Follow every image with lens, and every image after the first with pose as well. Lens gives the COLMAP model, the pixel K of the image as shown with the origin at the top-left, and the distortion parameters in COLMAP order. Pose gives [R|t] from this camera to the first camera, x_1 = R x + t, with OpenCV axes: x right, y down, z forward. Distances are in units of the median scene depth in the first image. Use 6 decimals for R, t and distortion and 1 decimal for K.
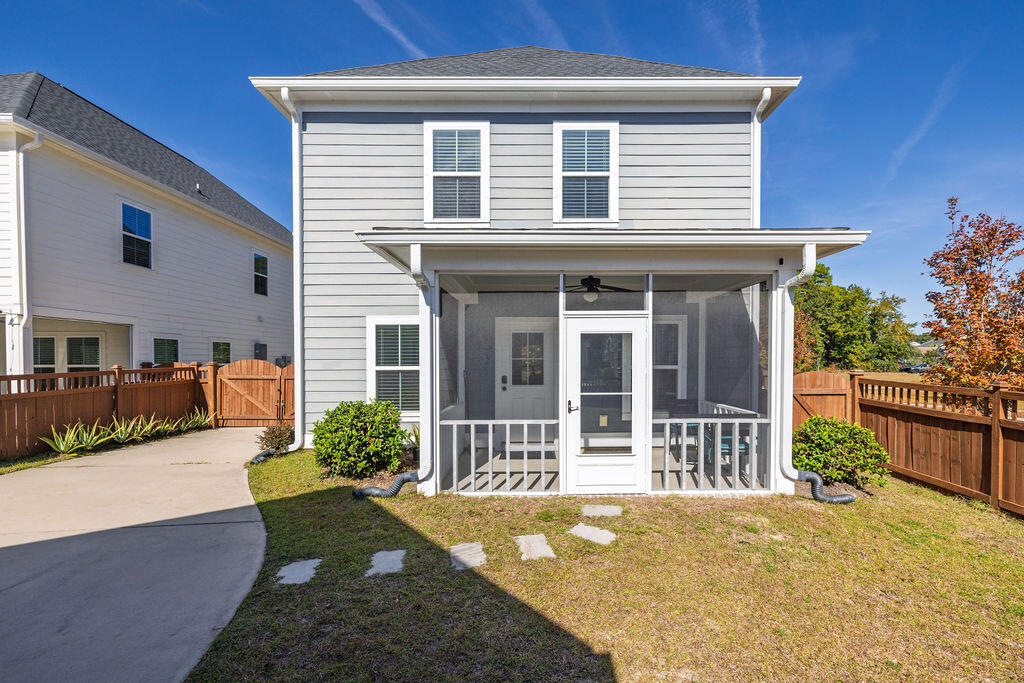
lens RADIAL K [[444.4, 0, 539.1], [0, 444.4, 365.1], [0, 0, 1]] dist [-0.001525, 0.000951]
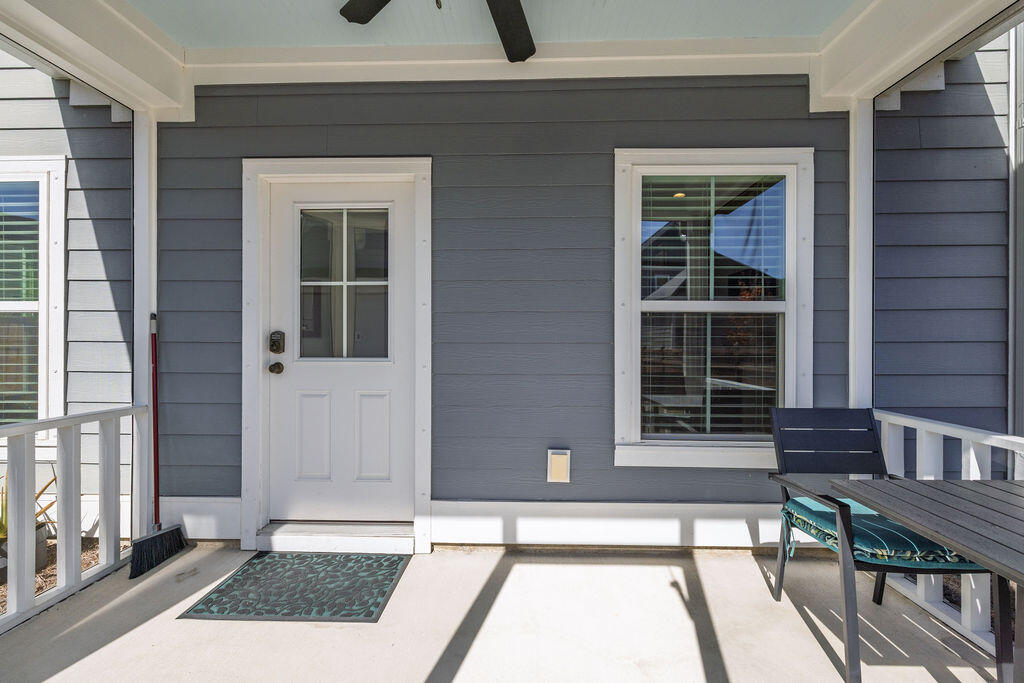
lens RADIAL K [[444.4, 0, 514.4], [0, 444.4, 337.7], [0, 0, 1]] dist [-0.001525, 0.000951]
pose [[0.999426, 0.007252, -0.033087, 0.123937], [-0.007660, 0.999896, -0.012206, 0.033538], [0.032995, 0.012453, 0.999378, 0.679325]]
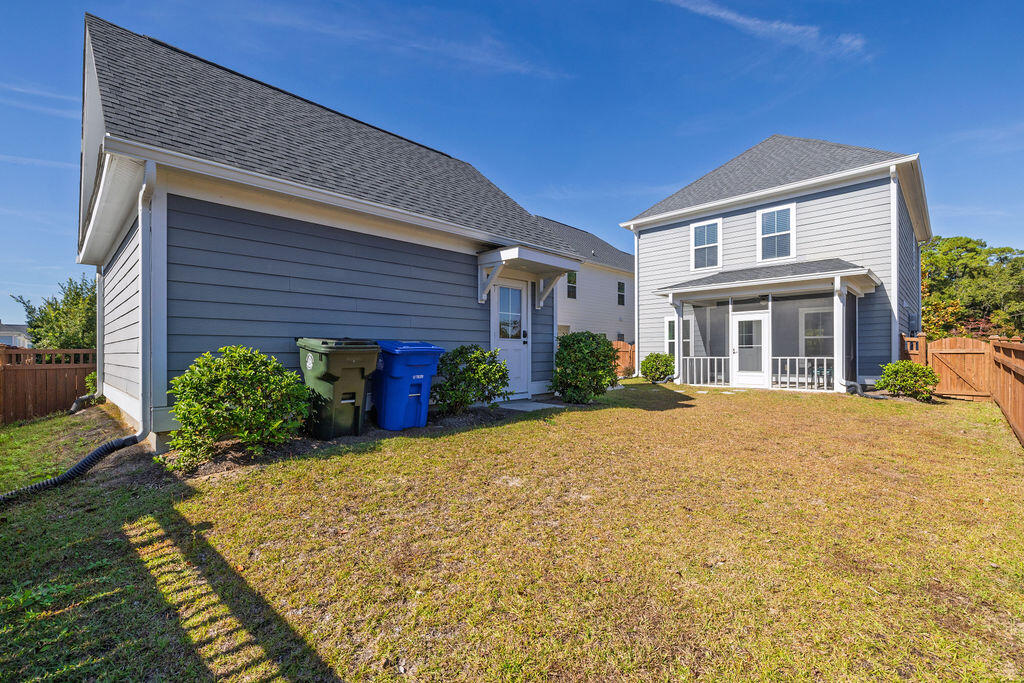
lens RADIAL K [[444.4, 0, 522.8], [0, 444.4, 351.2], [0, 0, 1]] dist [-0.001525, 0.000951]
pose [[0.717949, -0.002447, -0.696091, 0.640665], [-0.007389, 0.999911, -0.011136, 0.088345], [0.696056, 0.013139, 0.717867, -1.068364]]
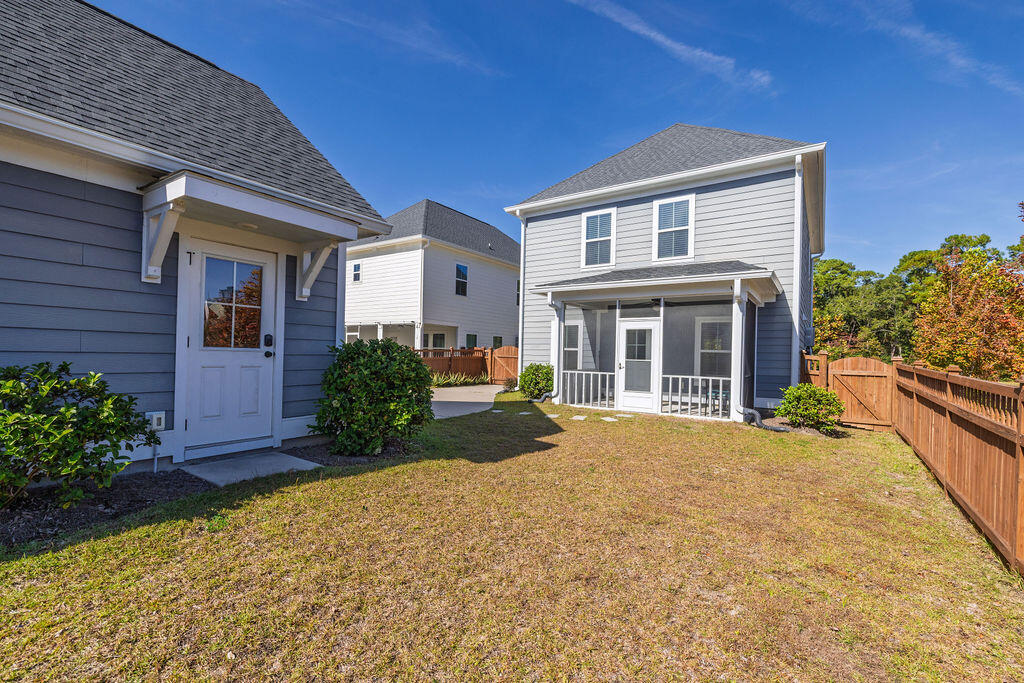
lens RADIAL K [[444.4, 0, 522.1], [0, 444.4, 351.8], [0, 0, 1]] dist [-0.001525, 0.000951]
pose [[0.826727, 0.019761, -0.562256, 0.564746], [-0.032541, 0.999389, -0.012723, 0.047302], [0.561661, 0.028815, 0.826866, -0.613331]]
